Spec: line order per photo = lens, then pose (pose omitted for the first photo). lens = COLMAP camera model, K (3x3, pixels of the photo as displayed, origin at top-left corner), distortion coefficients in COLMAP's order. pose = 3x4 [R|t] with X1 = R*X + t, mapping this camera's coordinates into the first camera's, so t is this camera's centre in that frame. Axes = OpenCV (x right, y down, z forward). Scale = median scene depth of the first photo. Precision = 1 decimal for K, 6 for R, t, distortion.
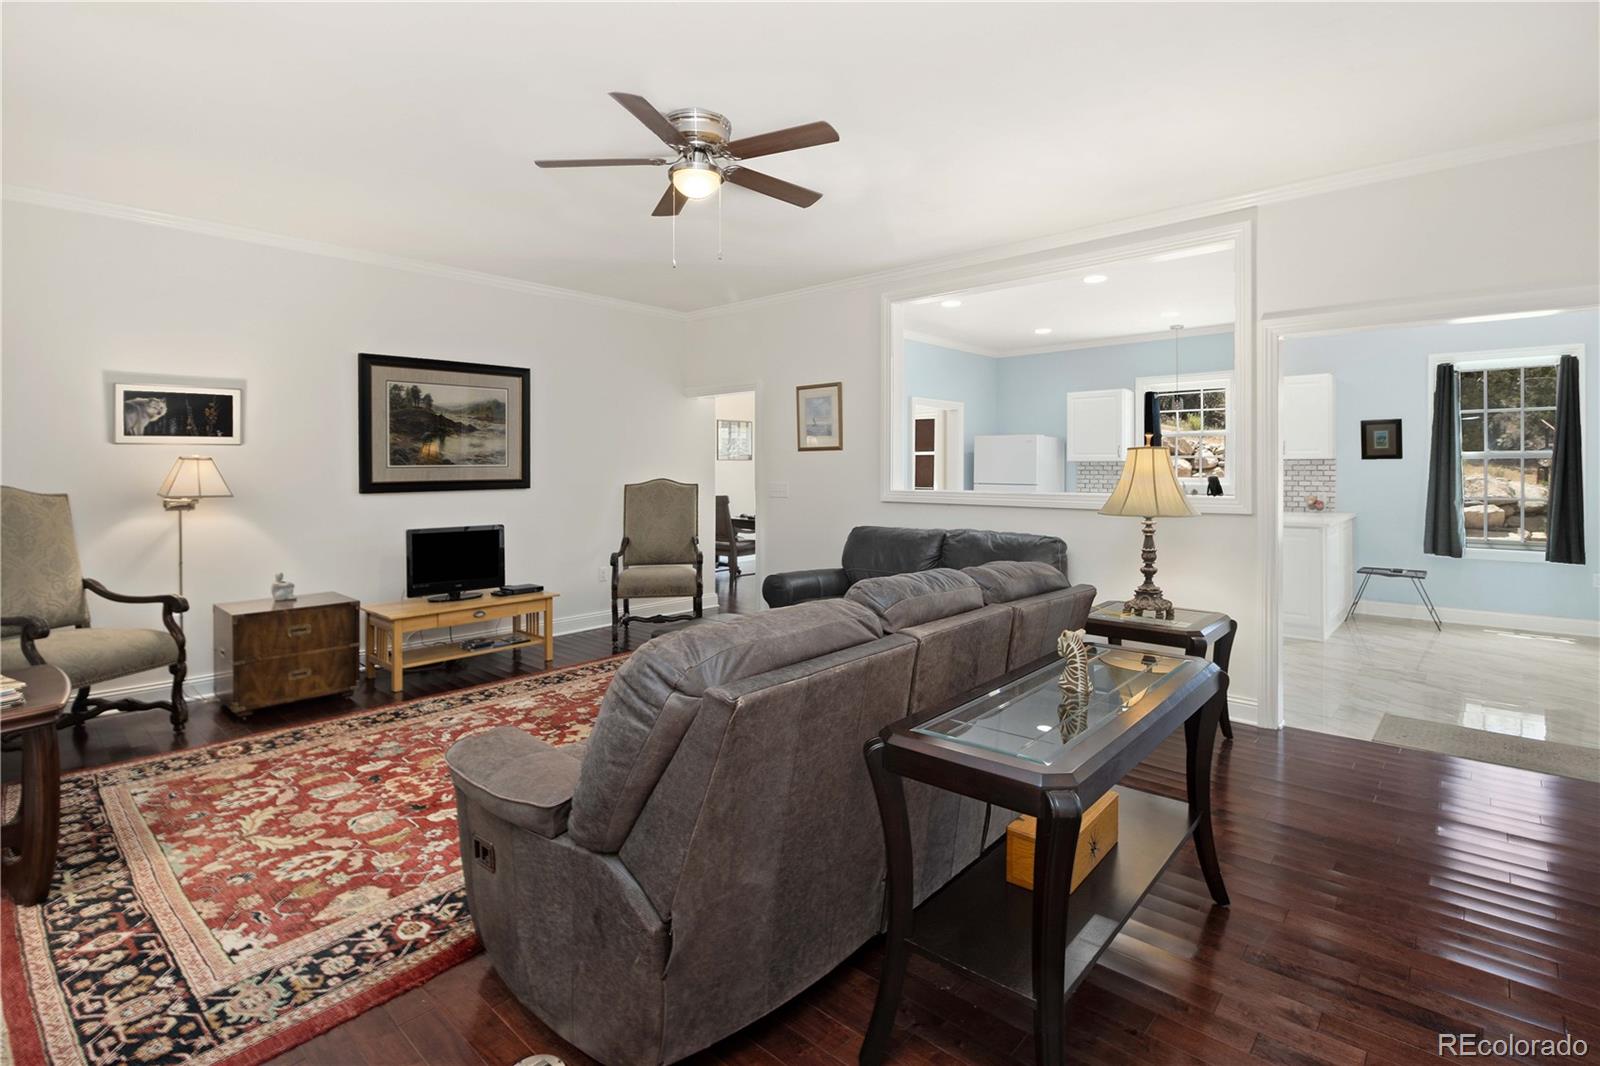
lens RADIAL K [[766.9, 0, 819.5], [0, 766.9, 466.1], [0, 0, 1]] dist [0.002620, -0.001014]
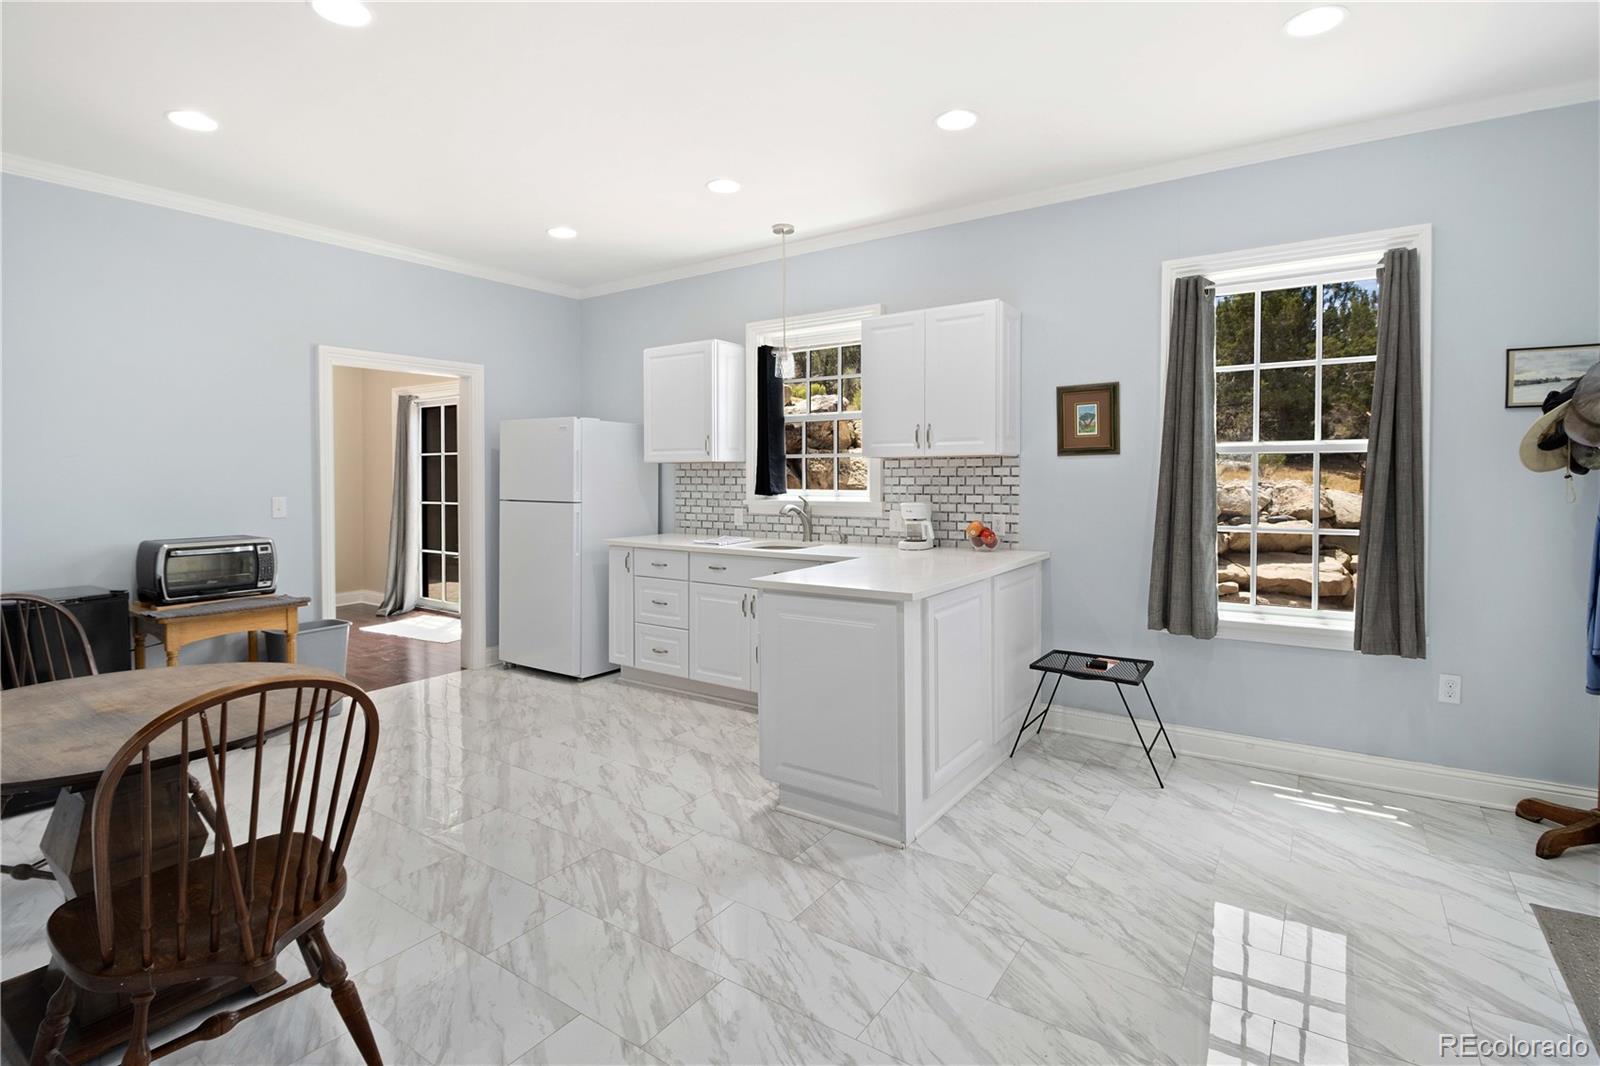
lens RADIAL K [[766.9, 0, 784.6], [0, 766.9, 489.5], [0, 0, 1]] dist [0.002620, -0.001014]
pose [[0.994878, -0.001771, 0.101063, 0.467104], [-0.000475, 0.999754, 0.022189, 0.003242], [-0.101078, -0.022124, 0.994633, 0.479631]]
